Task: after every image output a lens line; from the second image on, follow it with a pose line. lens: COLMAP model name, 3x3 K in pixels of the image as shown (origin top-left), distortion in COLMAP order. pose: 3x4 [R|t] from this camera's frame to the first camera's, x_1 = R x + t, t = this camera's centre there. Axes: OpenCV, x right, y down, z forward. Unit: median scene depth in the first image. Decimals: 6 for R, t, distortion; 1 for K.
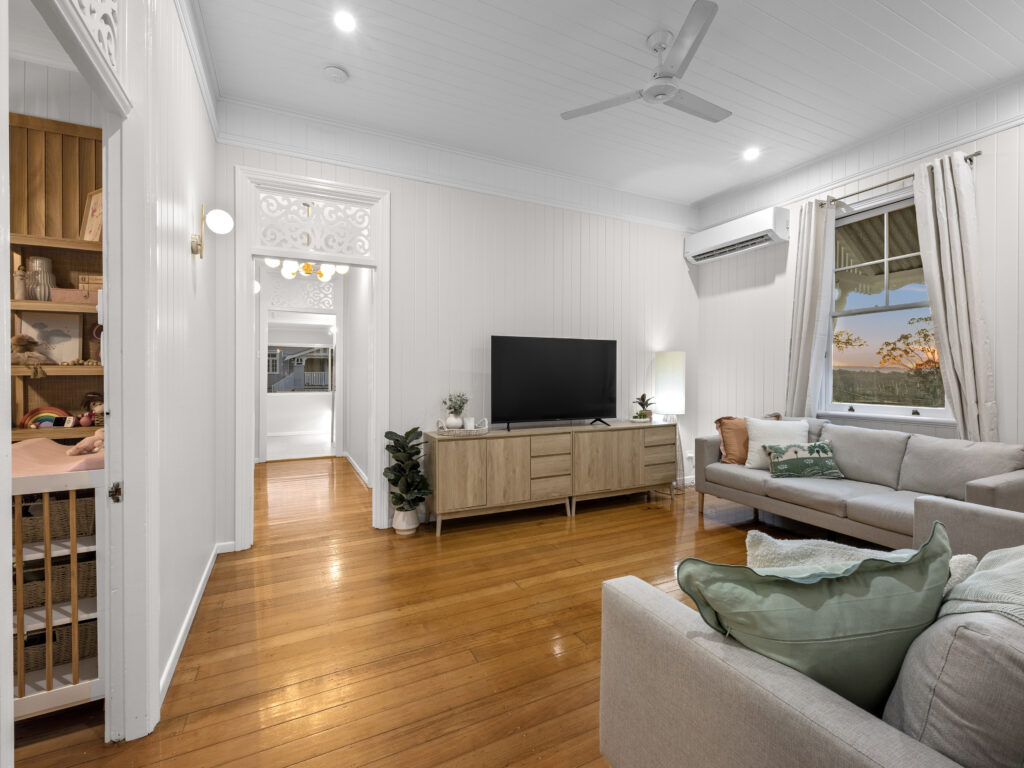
lens RADIAL K [[436.1, 0, 507.2], [0, 436.1, 378.8], [0, 0, 1]] dist [-0.011031, 0.000131]
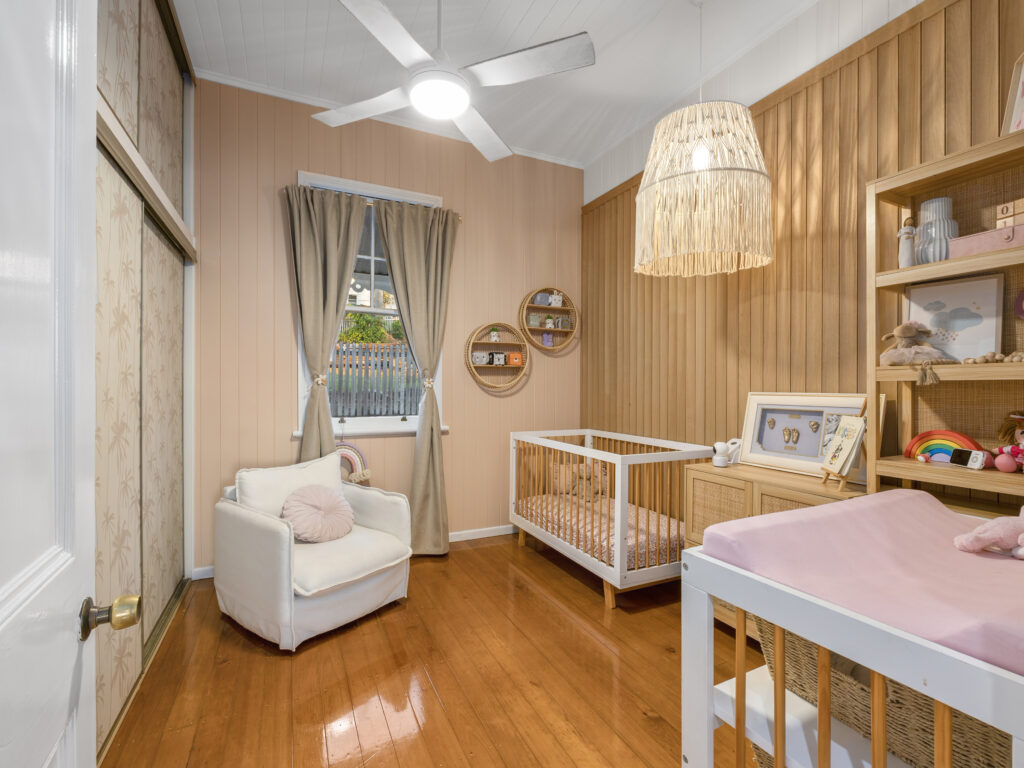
lens RADIAL K [[471.2, 0, 511.6], [0, 471.2, 385.0], [0, 0, 1]] dist [-0.001490, 0.000126]
pose [[-0.022111, 0.002581, -0.999752, -0.356990], [-0.012388, 0.999919, 0.002856, 0.003727], [0.999679, 0.012448, -0.022077, 0.376115]]
